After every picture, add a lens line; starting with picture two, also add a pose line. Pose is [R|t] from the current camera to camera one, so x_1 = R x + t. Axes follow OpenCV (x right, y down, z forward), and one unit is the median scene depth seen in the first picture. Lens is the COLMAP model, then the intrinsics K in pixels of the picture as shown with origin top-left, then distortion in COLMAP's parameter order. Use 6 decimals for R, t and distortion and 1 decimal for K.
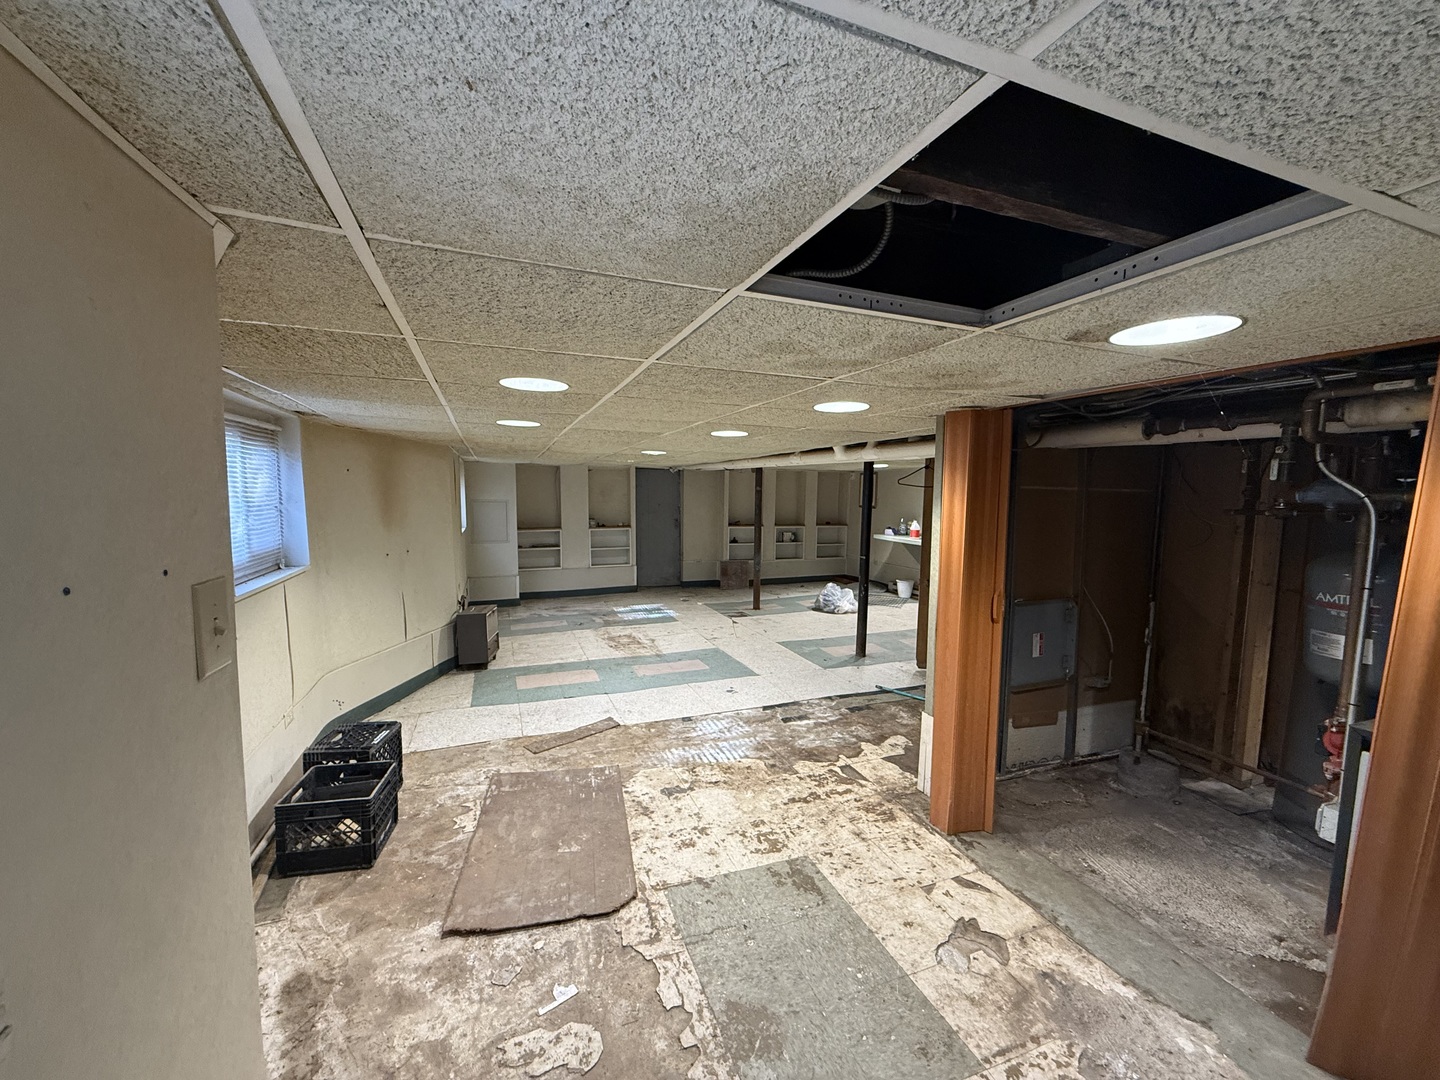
lens RADIAL K [[571.5, 0, 717.8], [0, 571.5, 547.5], [0, 0, 1]] dist [-0.001327, 0.000251]
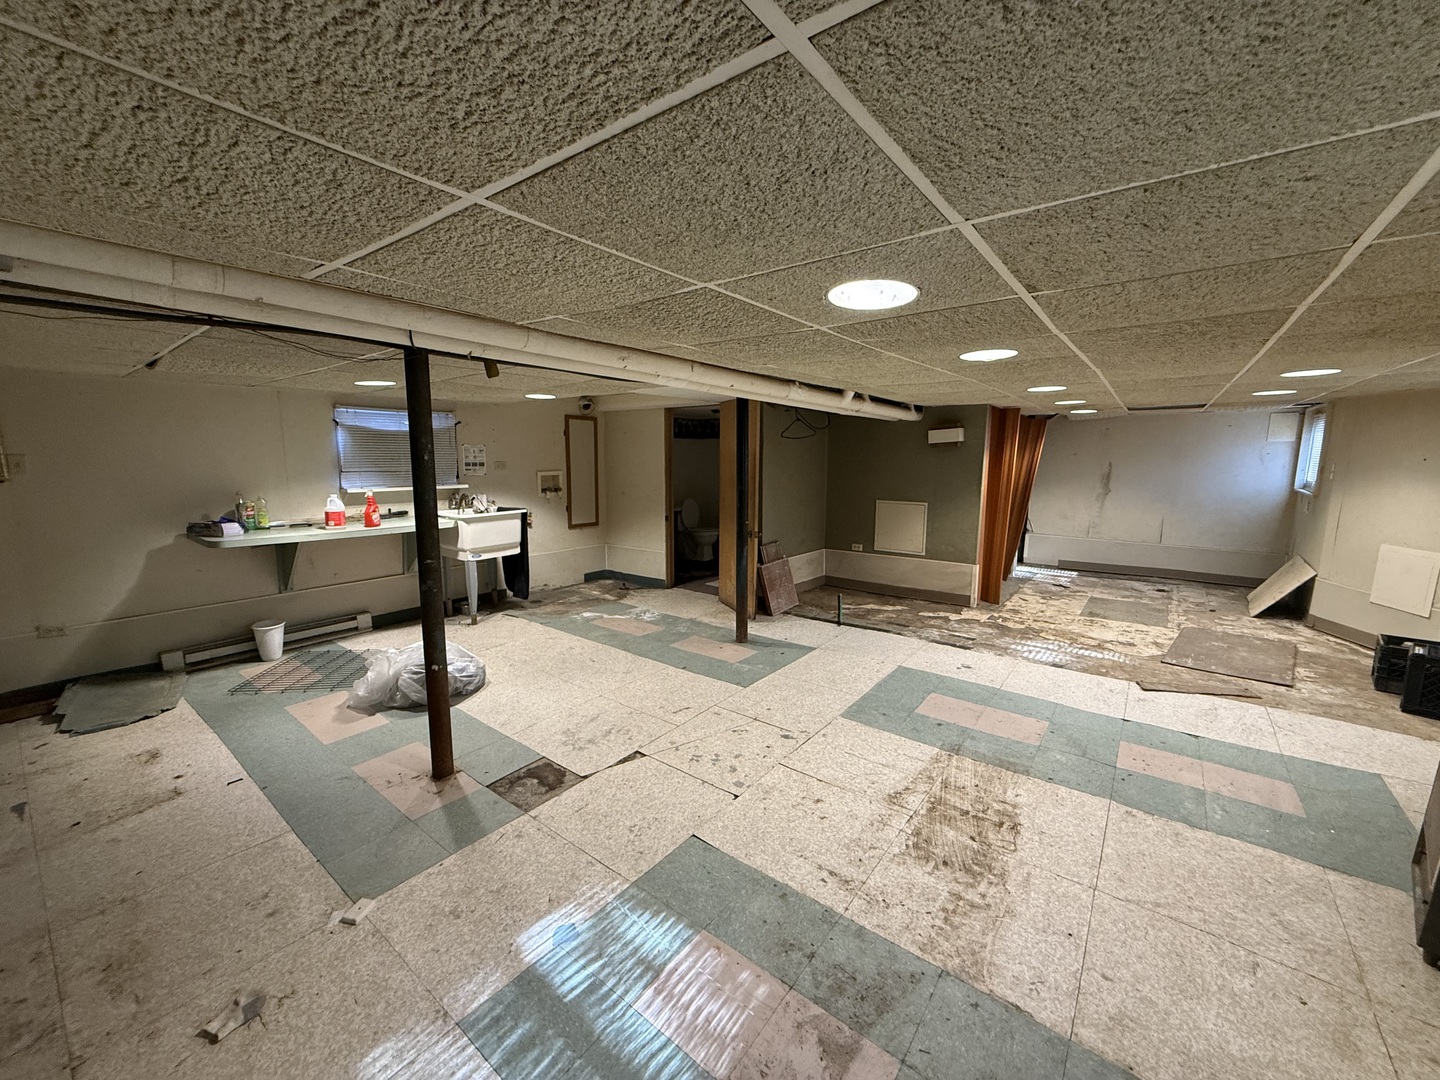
lens RADIAL K [[571.5, 0, 714.7], [0, 571.5, 543.9], [0, 0, 1]] dist [-0.001327, 0.000251]
pose [[-0.511722, -0.146391, 0.846587, -0.555984], [0.074950, 0.974014, 0.213729, -0.173514], [-0.855876, 0.172822, -0.487452, 1.917439]]
